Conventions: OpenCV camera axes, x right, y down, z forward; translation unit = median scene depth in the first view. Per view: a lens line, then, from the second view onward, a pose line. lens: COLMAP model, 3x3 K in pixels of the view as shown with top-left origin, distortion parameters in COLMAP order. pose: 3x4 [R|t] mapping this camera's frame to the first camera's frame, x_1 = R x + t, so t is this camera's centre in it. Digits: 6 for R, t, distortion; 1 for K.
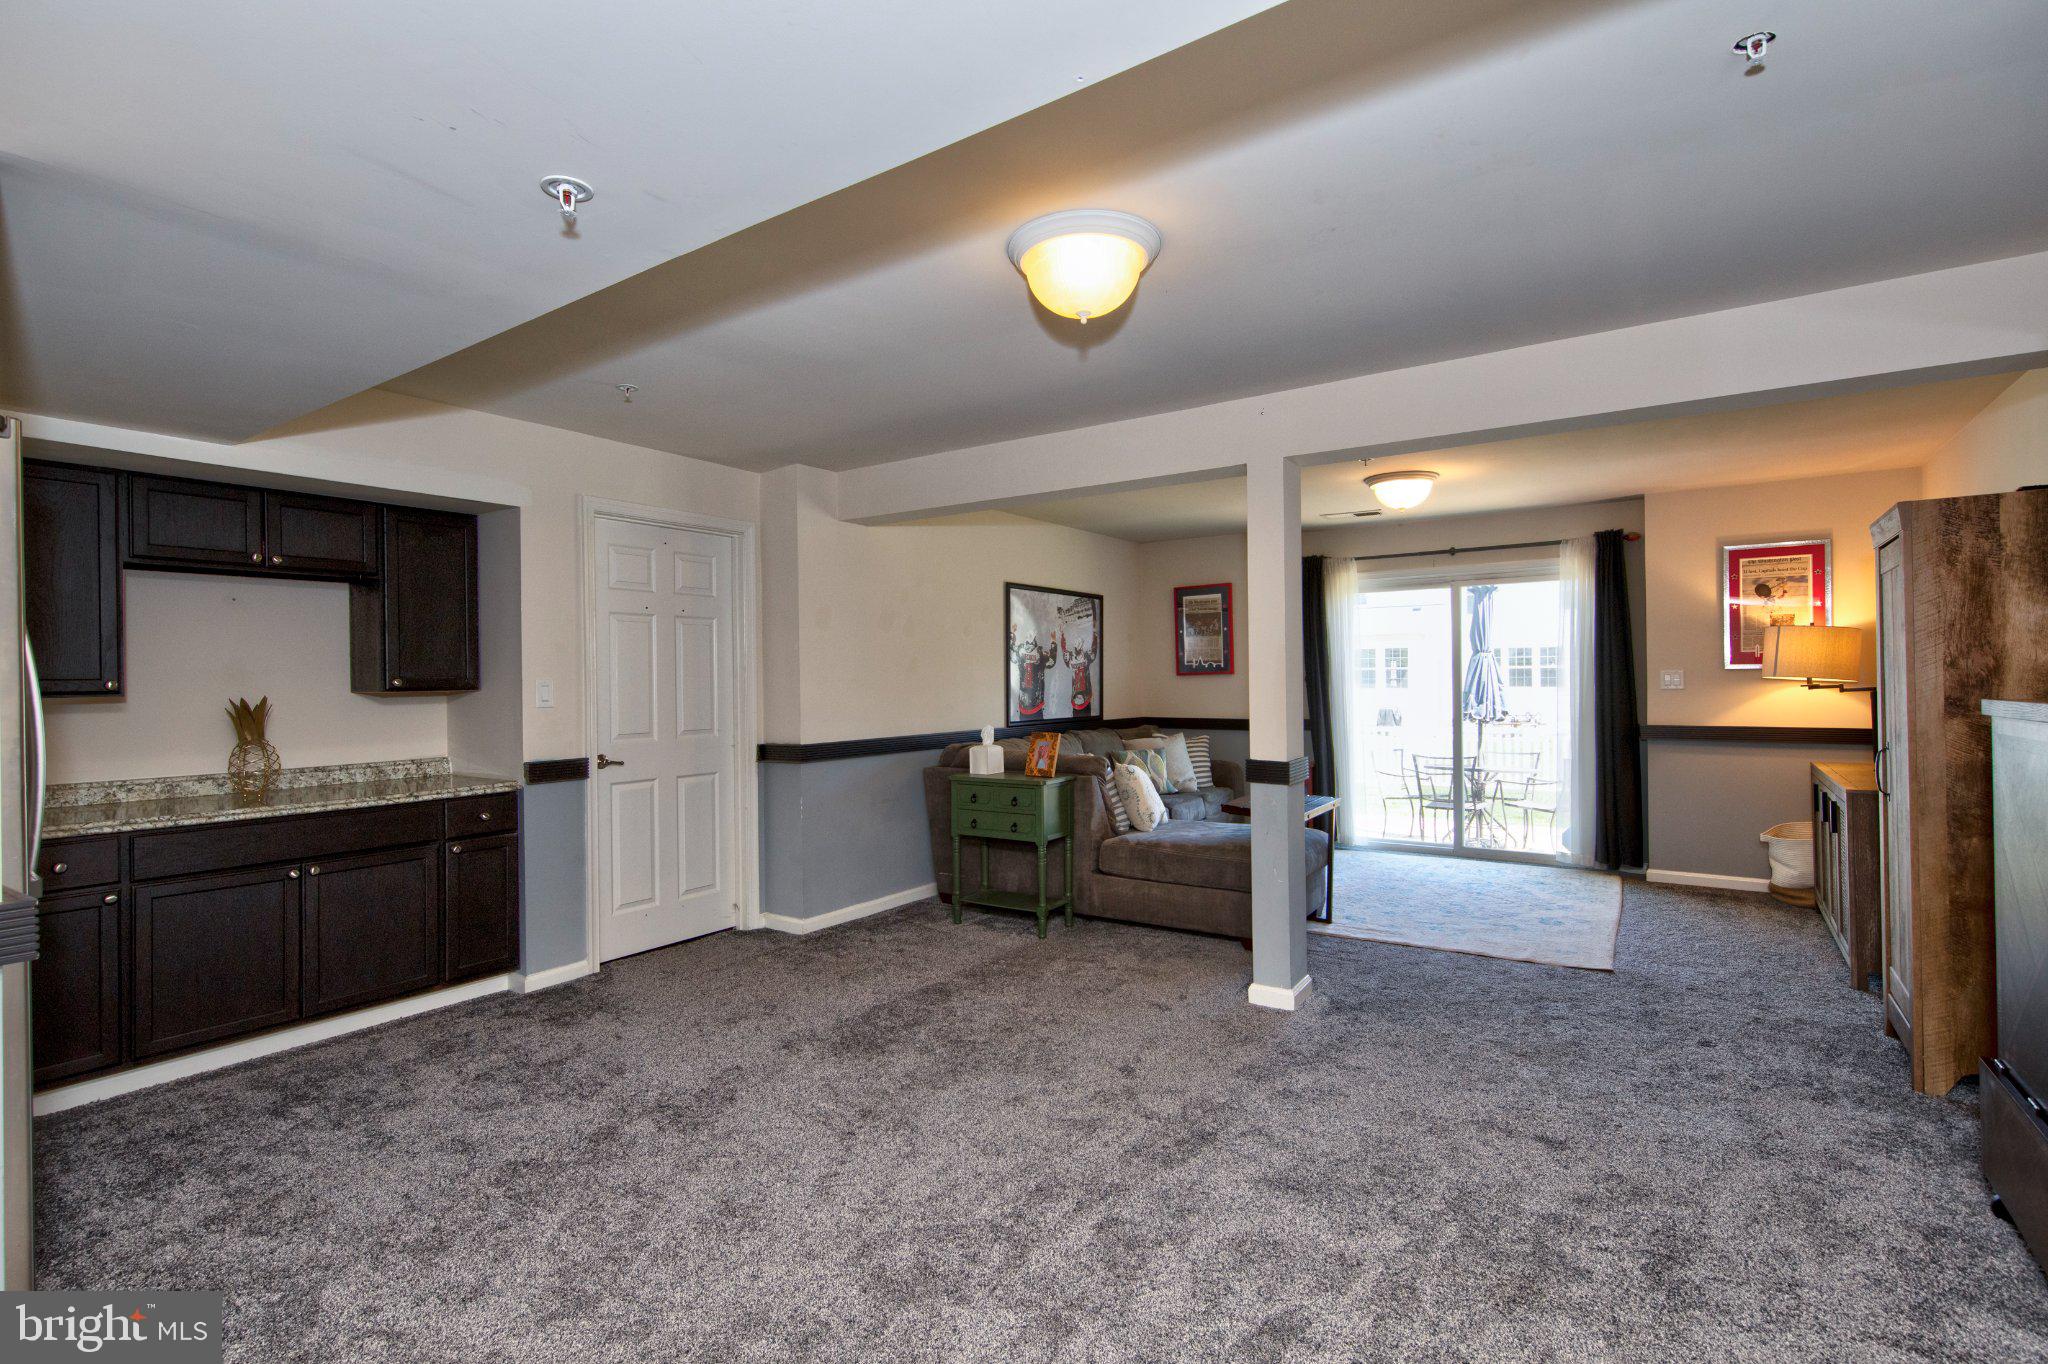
lens RADIAL K [[990.3, 0, 1027.5], [0, 990.3, 674.6], [0, 0, 1]] dist [0.000370, 0.000042]
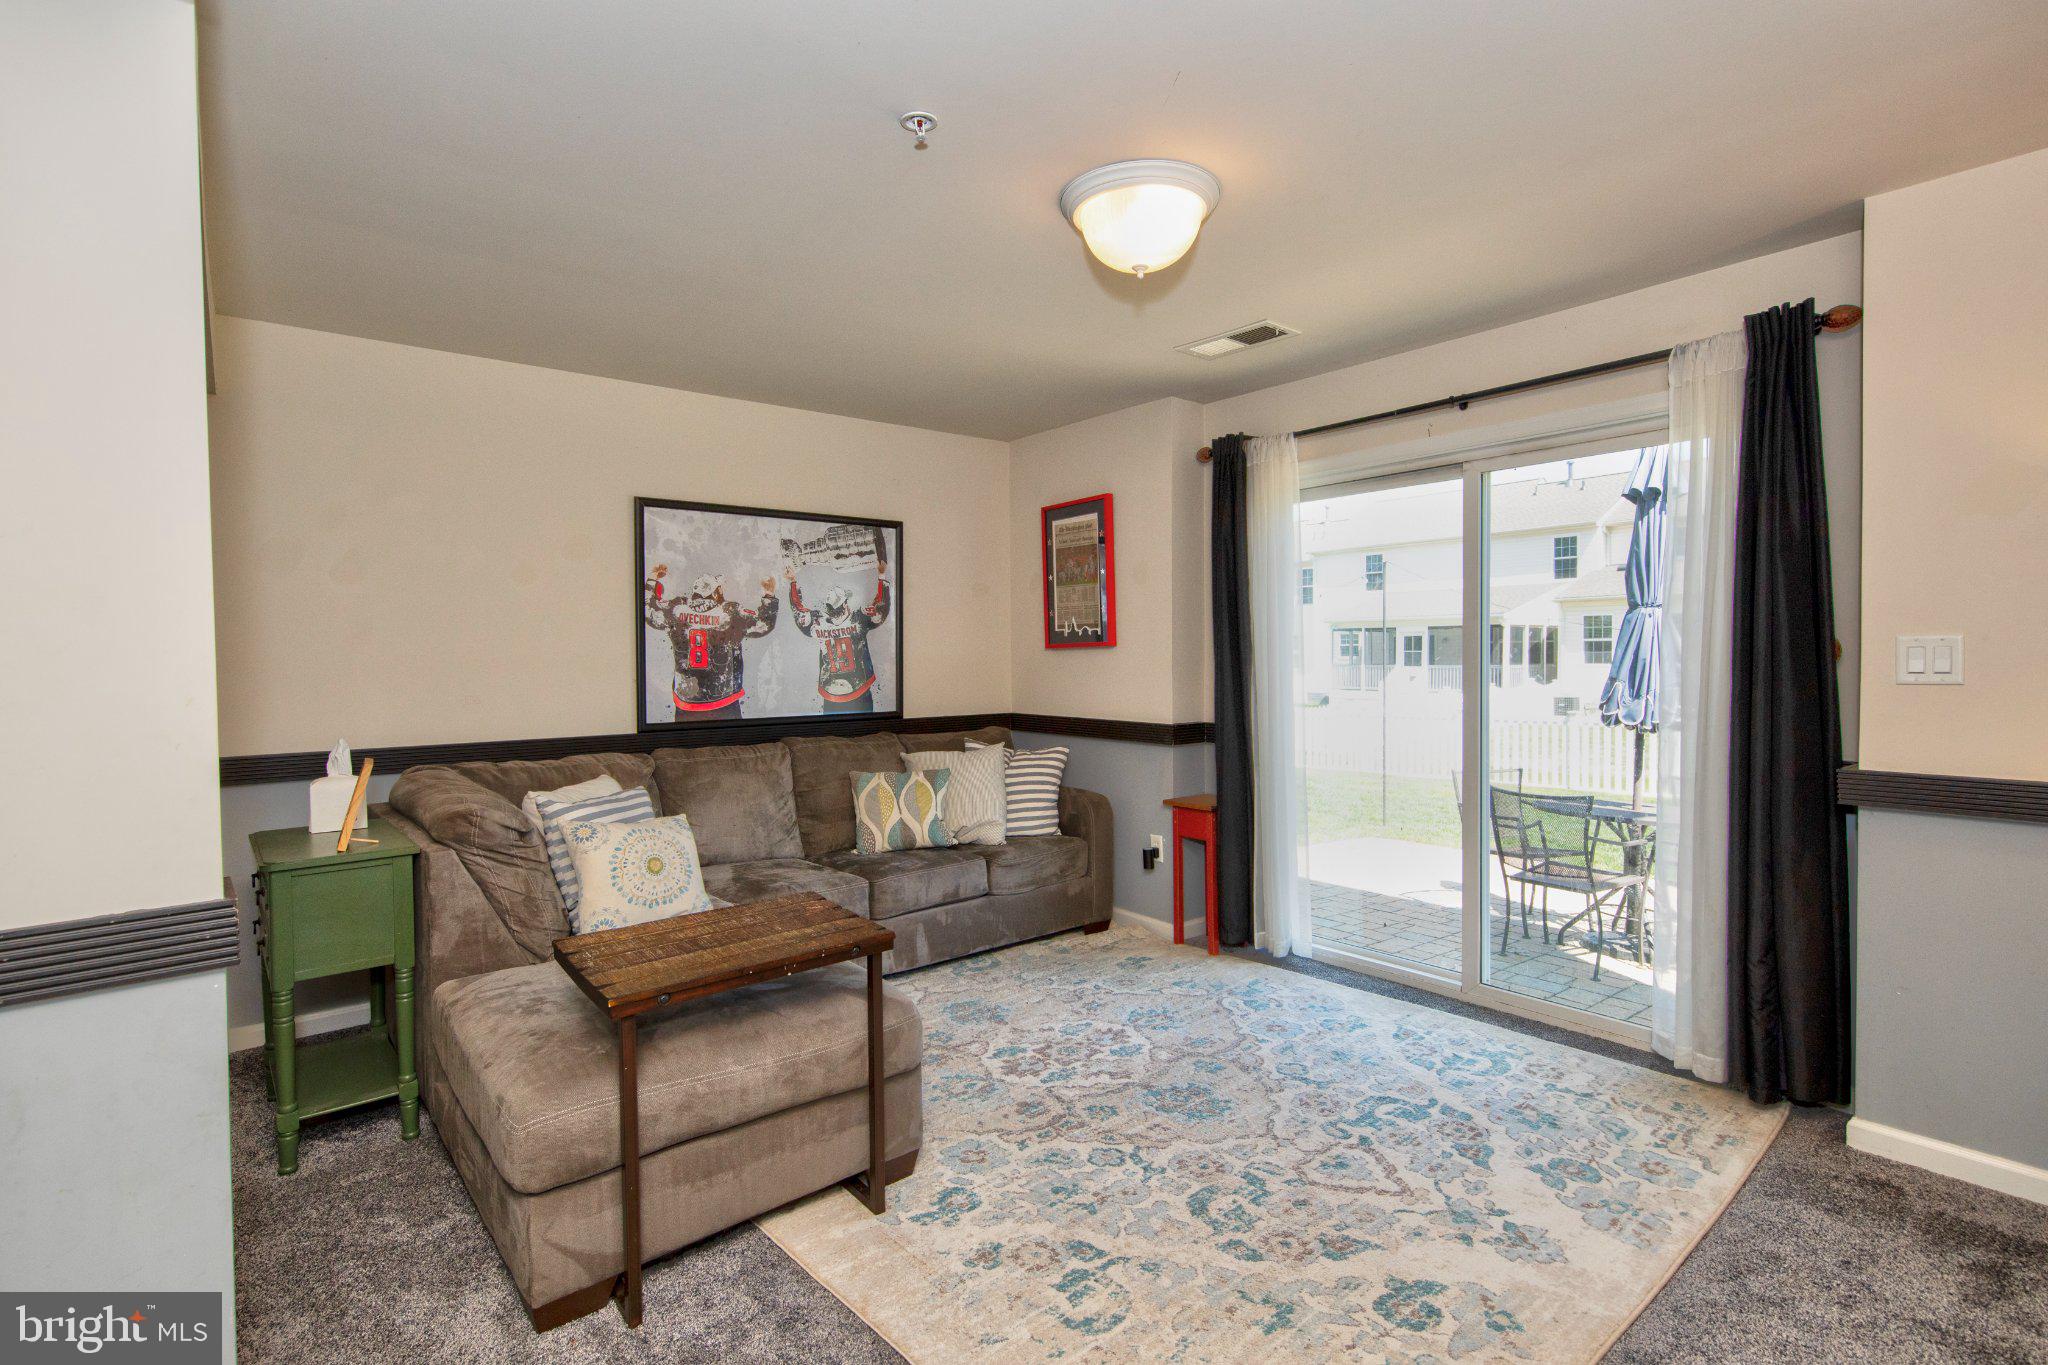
lens RADIAL K [[990.3, 0, 1027.5], [0, 990.3, 675.1], [0, 0, 1]] dist [0.000370, 0.000042]
pose [[0.956810, 0.009391, -0.290561, 0.357334], [-0.000068, 0.999485, 0.032080, -0.002450], [0.290713, -0.030675, 0.956319, 0.438859]]
